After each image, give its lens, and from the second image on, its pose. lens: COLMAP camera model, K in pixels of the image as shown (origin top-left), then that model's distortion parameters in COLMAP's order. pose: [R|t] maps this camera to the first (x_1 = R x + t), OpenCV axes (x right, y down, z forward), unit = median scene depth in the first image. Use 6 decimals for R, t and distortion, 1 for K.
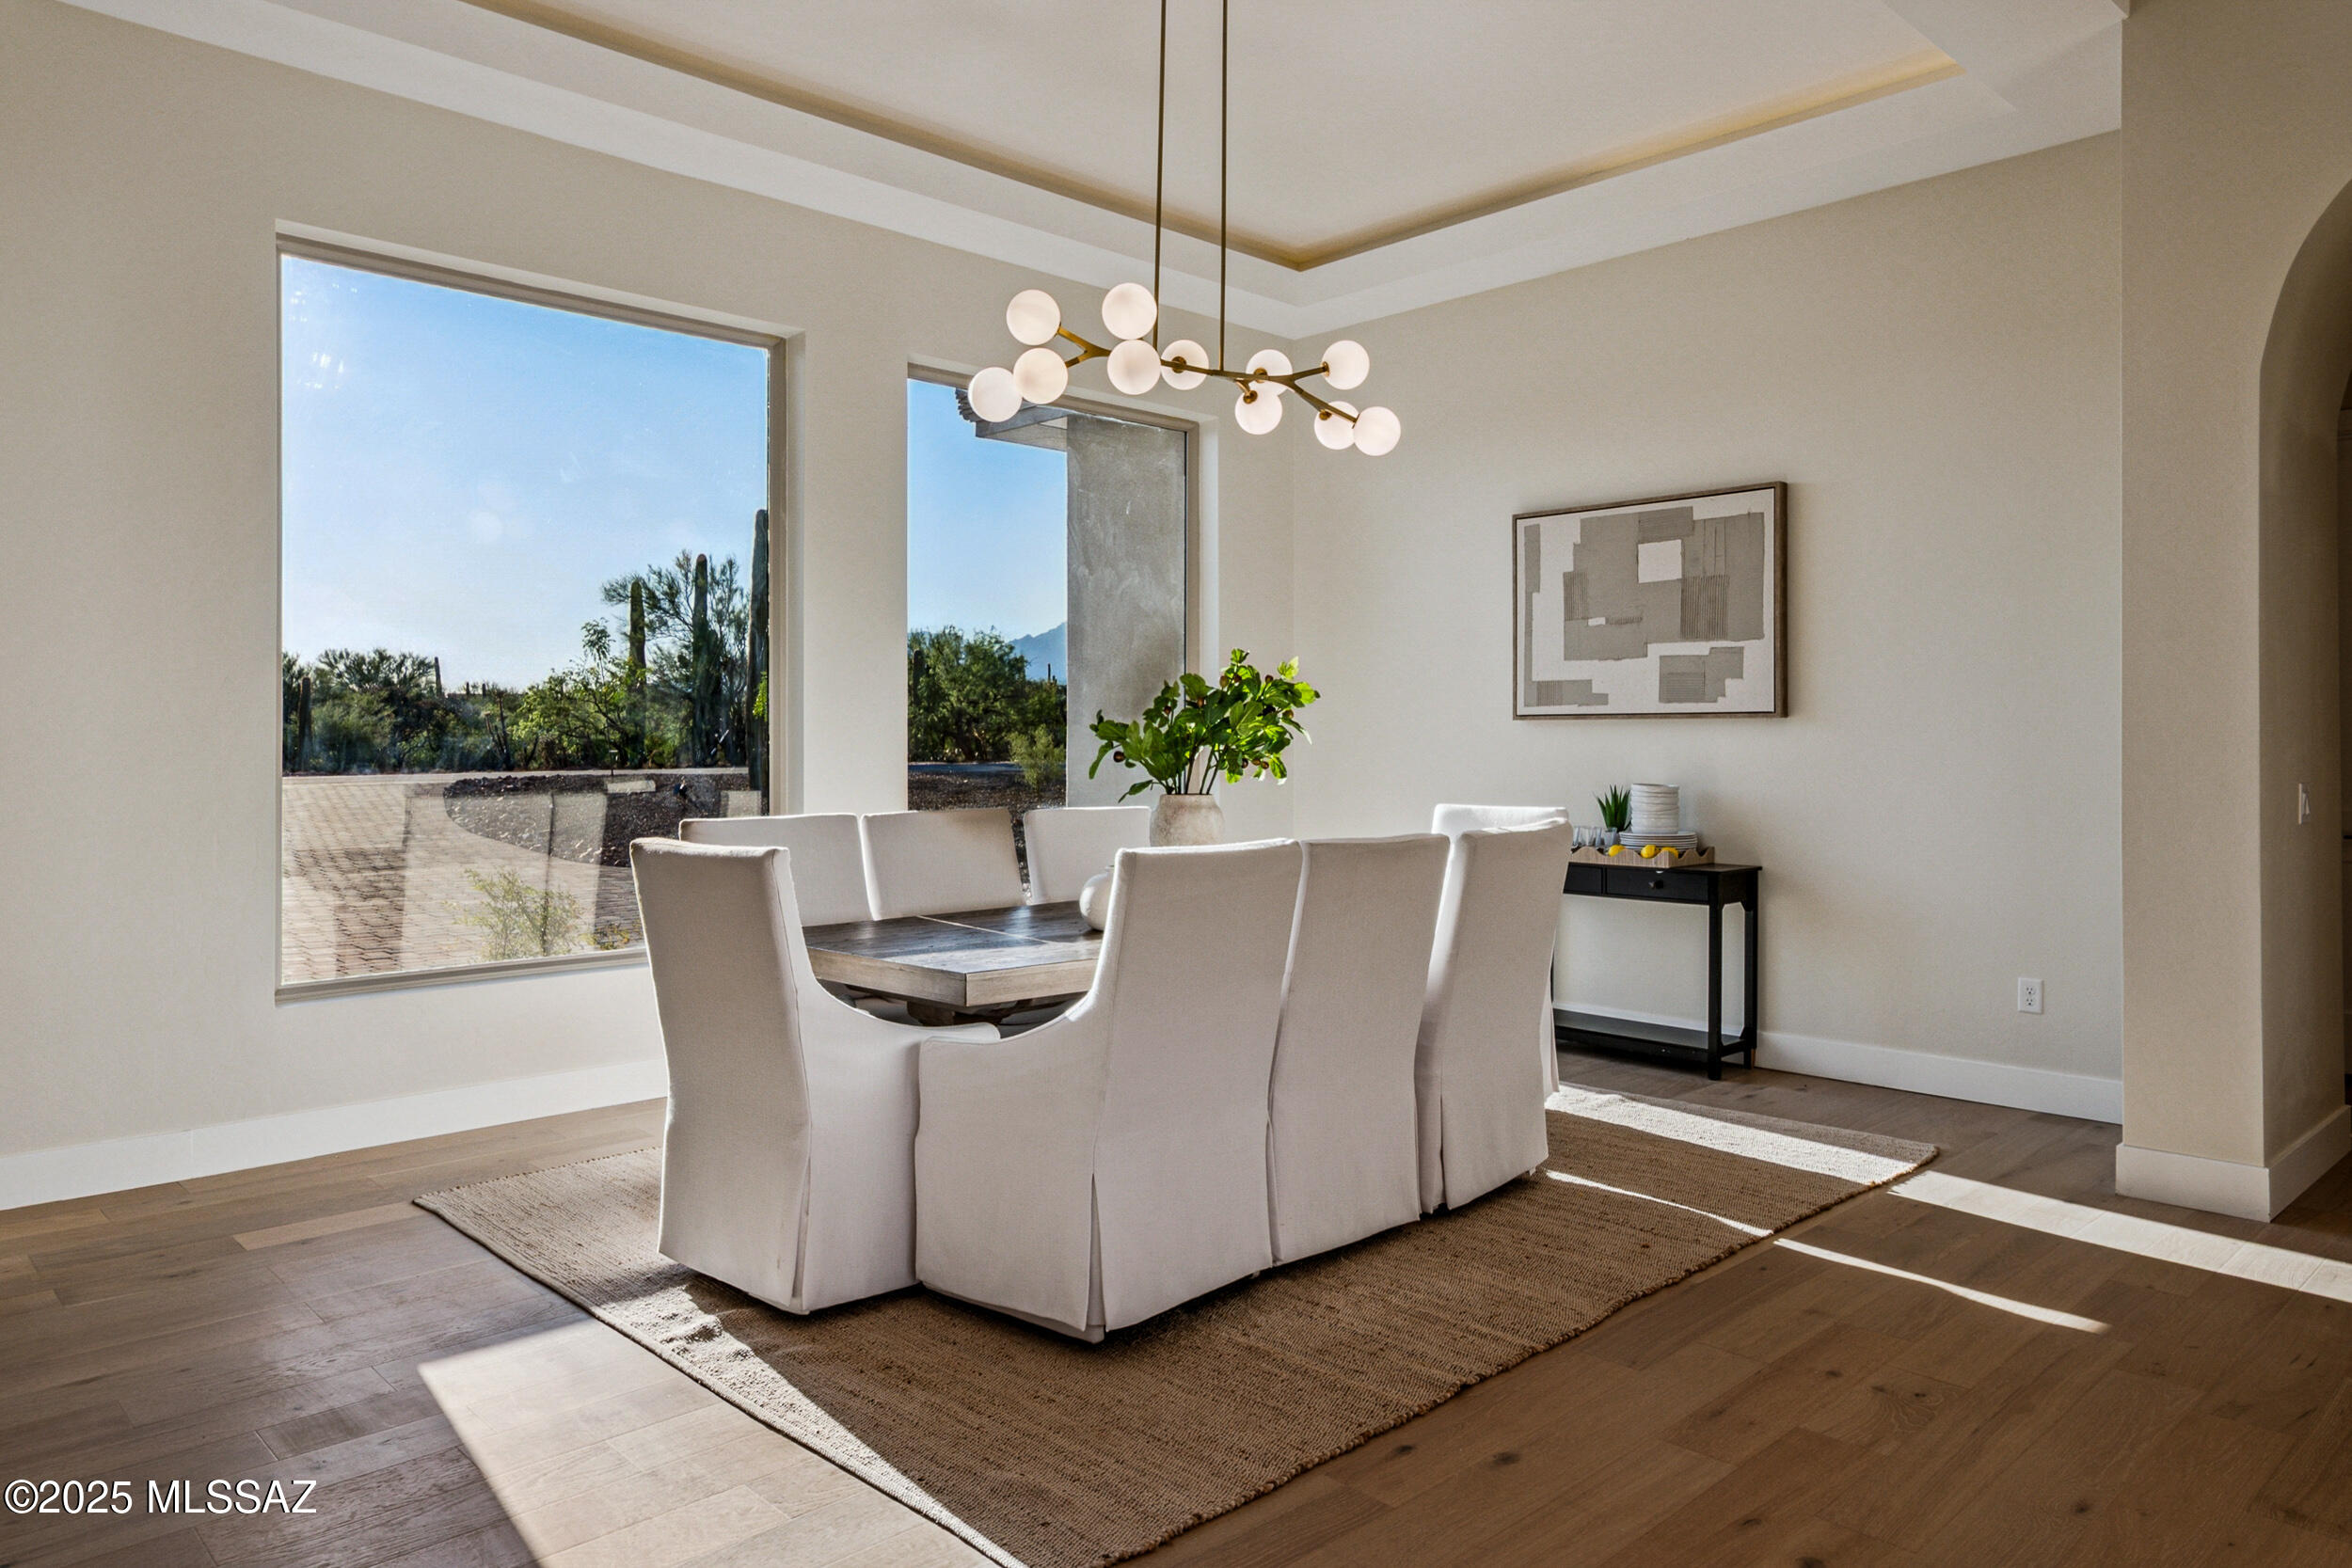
lens RADIAL K [[1534.1, 0, 1174.0], [0, 1534.1, 738.3], [0, 0, 1]] dist [0.000360, 0.000111]
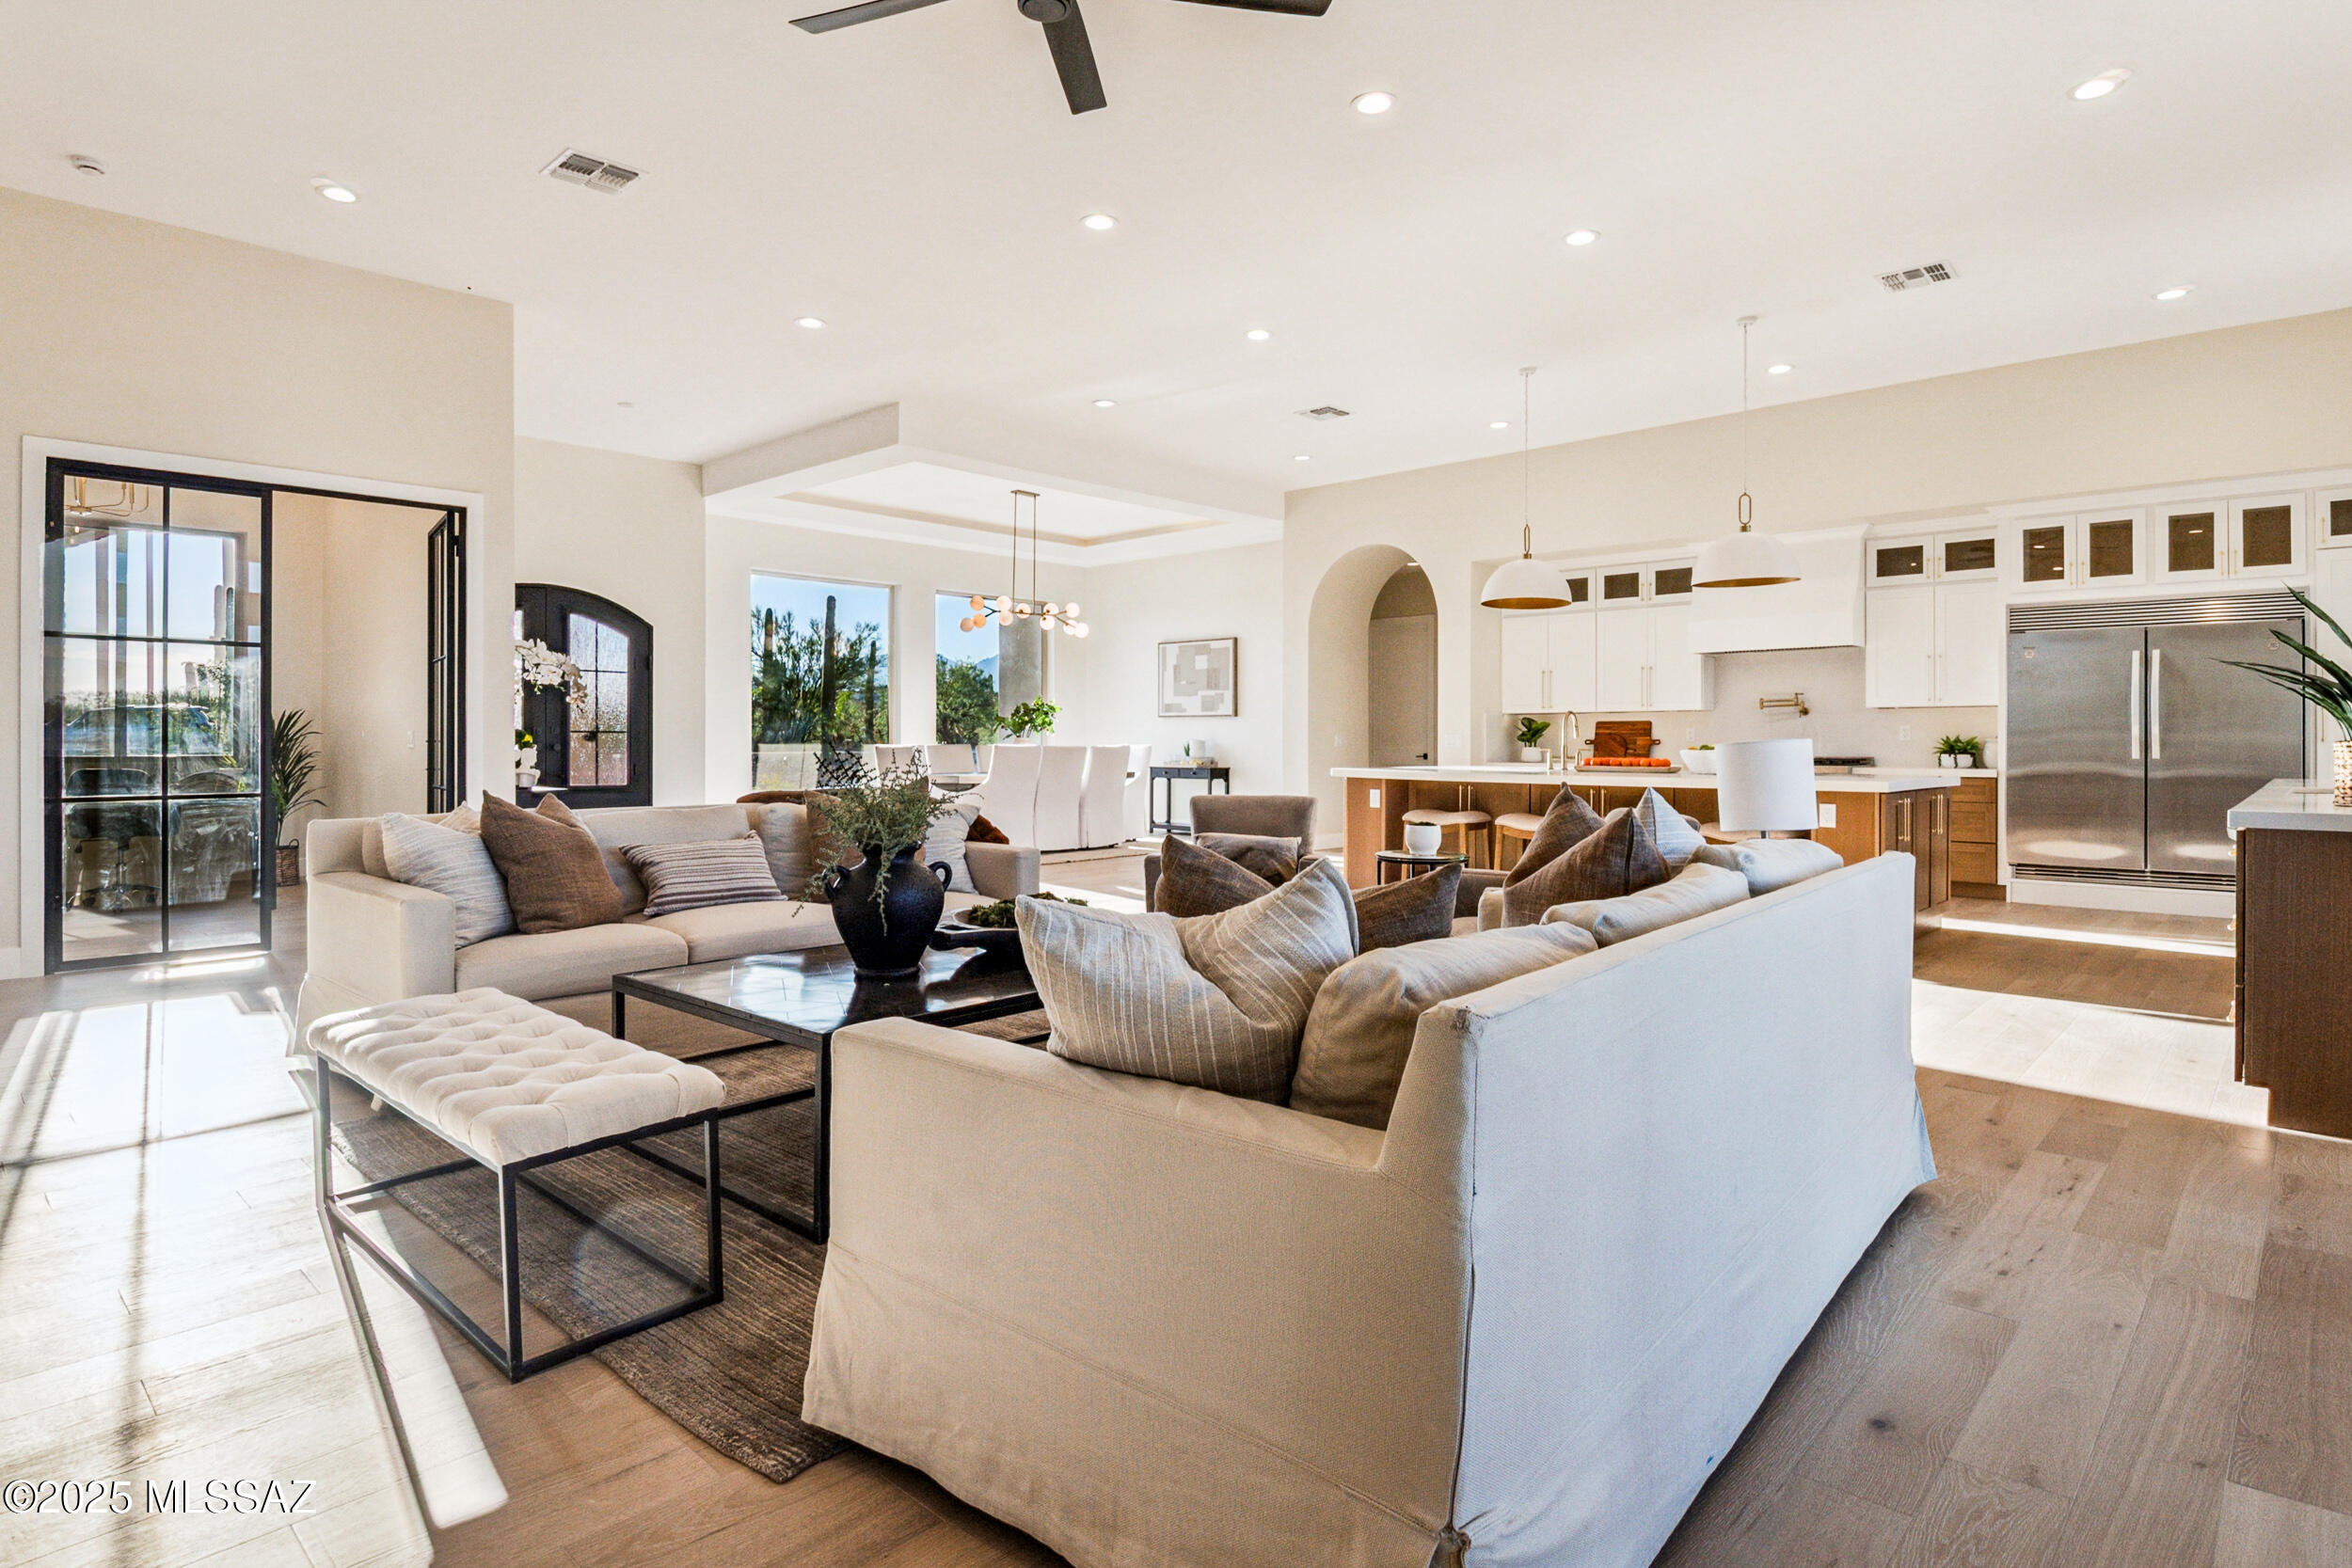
lens RADIAL K [[1236.8, 0, 1179.7], [0, 1236.8, 743.6], [0, 0, 1]] dist [0.003030, 0.000226]
pose [[0.998706, 0.002360, 0.050807, 0.162240], [-0.002584, 0.999987, 0.004346, 0.026626], [-0.050796, -0.004472, 0.998699, -1.312351]]
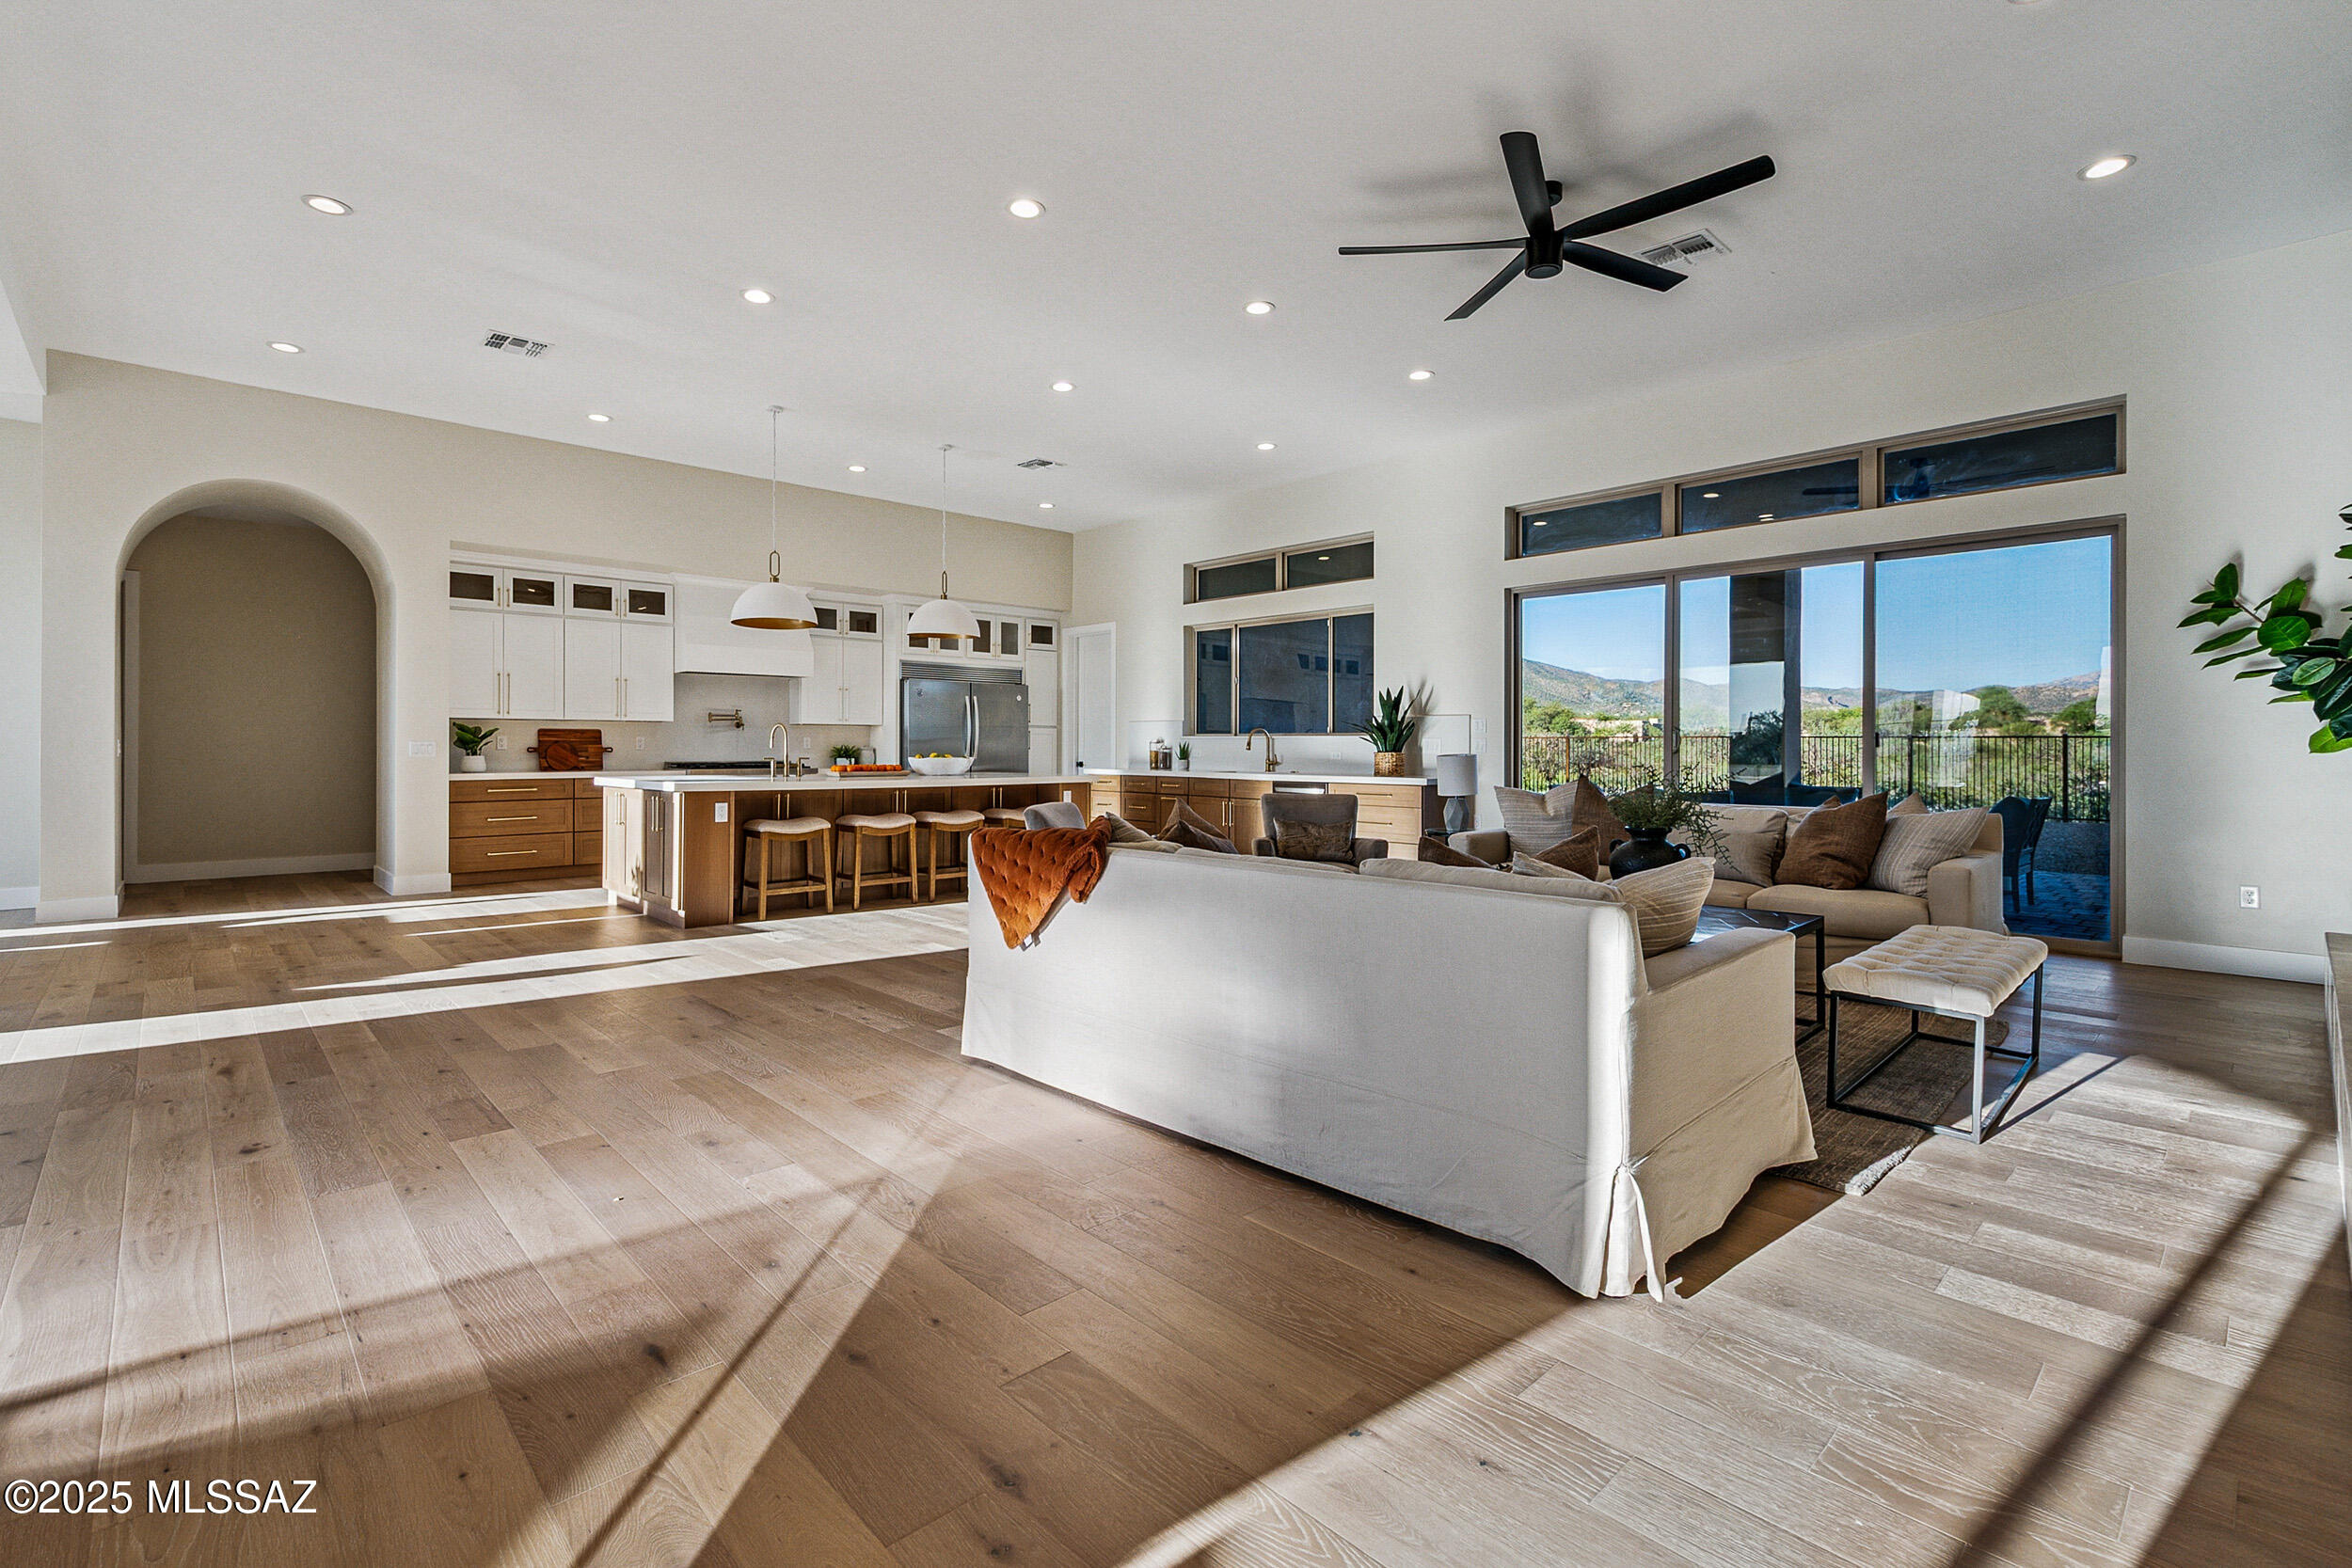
lens RADIAL K [[1054.2, 0, 1167.0], [0, 1054.2, 745.0], [0, 0, 1]] dist [0.011566, 0.000045]
pose [[0.007268, 0.003756, 0.999967, -0.639362], [-0.006354, 0.999973, -0.003710, 0.023648], [-0.999953, -0.006326, 0.007292, -0.450048]]
